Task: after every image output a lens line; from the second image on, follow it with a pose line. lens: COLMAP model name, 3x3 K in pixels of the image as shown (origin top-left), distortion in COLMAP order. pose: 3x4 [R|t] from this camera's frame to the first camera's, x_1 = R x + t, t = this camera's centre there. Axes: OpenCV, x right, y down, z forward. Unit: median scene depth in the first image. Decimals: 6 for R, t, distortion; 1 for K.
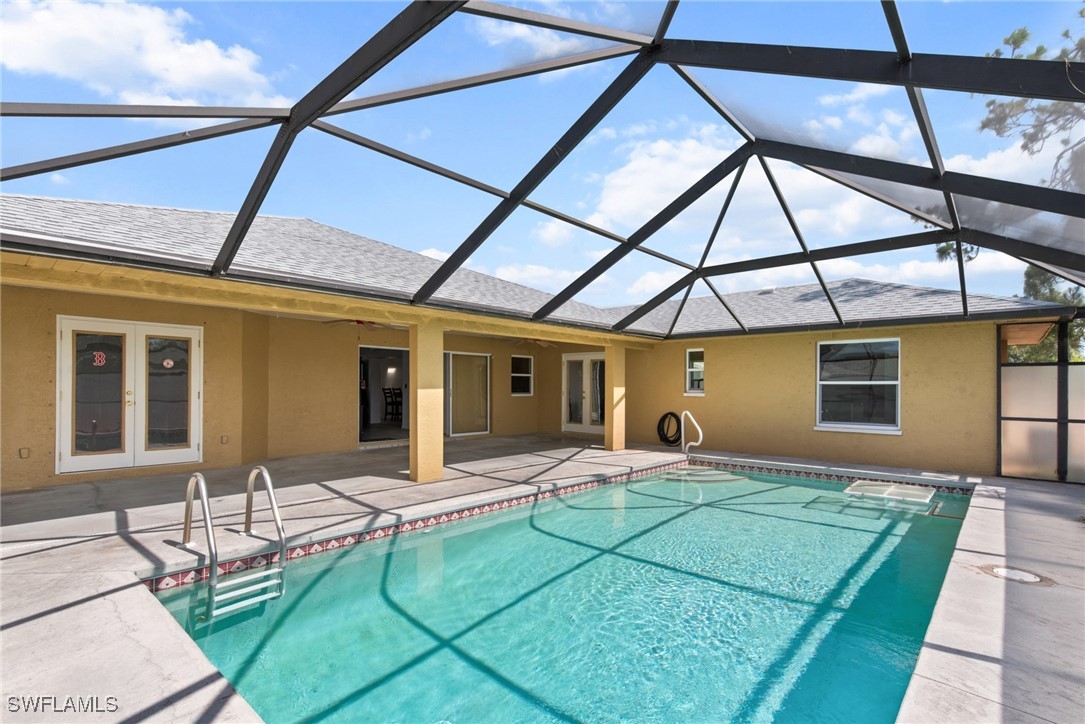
lens RADIAL K [[512.2, 0, 545.8], [0, 512.2, 383.2], [0, 0, 1]] dist [0.001067, 0.001059]
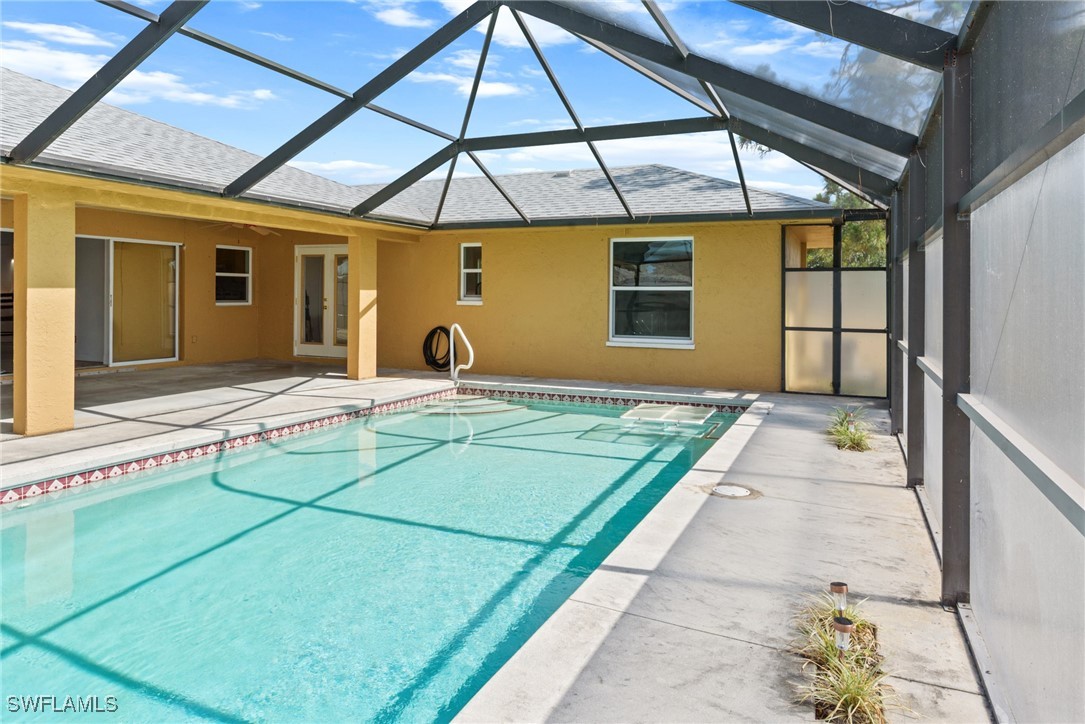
lens RADIAL K [[707.4, 0, 532.9], [0, 707.4, 293.9], [0, 0, 1]] dist [0.005951, 0.000001]
pose [[0.949988, 0.003906, 0.312263, 0.070063], [-0.006314, 0.999958, 0.006700, 0.001726], [-0.312223, -0.008337, 0.949972, -0.054548]]
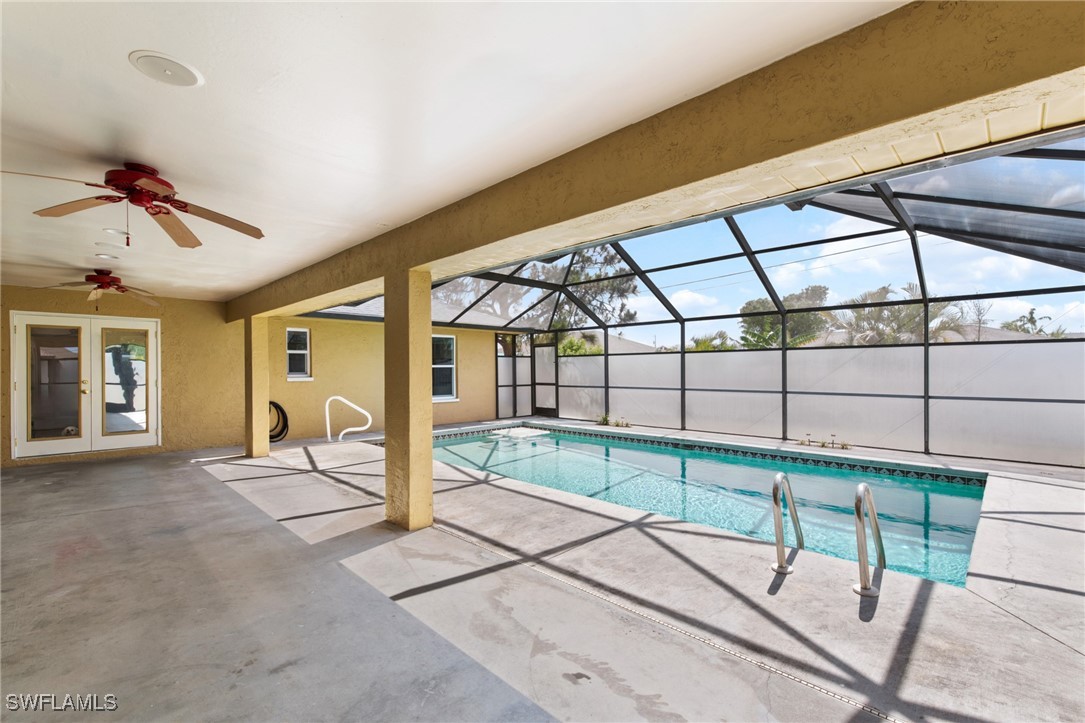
lens RADIAL K [[474.3, 0, 544.5], [0, 474.3, 365.2], [0, 0, 1]] dist [0.000190, -0.000357]
pose [[0.053299, 0.002221, 0.998576, -0.752287], [-0.000085, 0.999998, -0.002219, -0.000917], [-0.998579, 0.000033, 0.053299, 0.763349]]
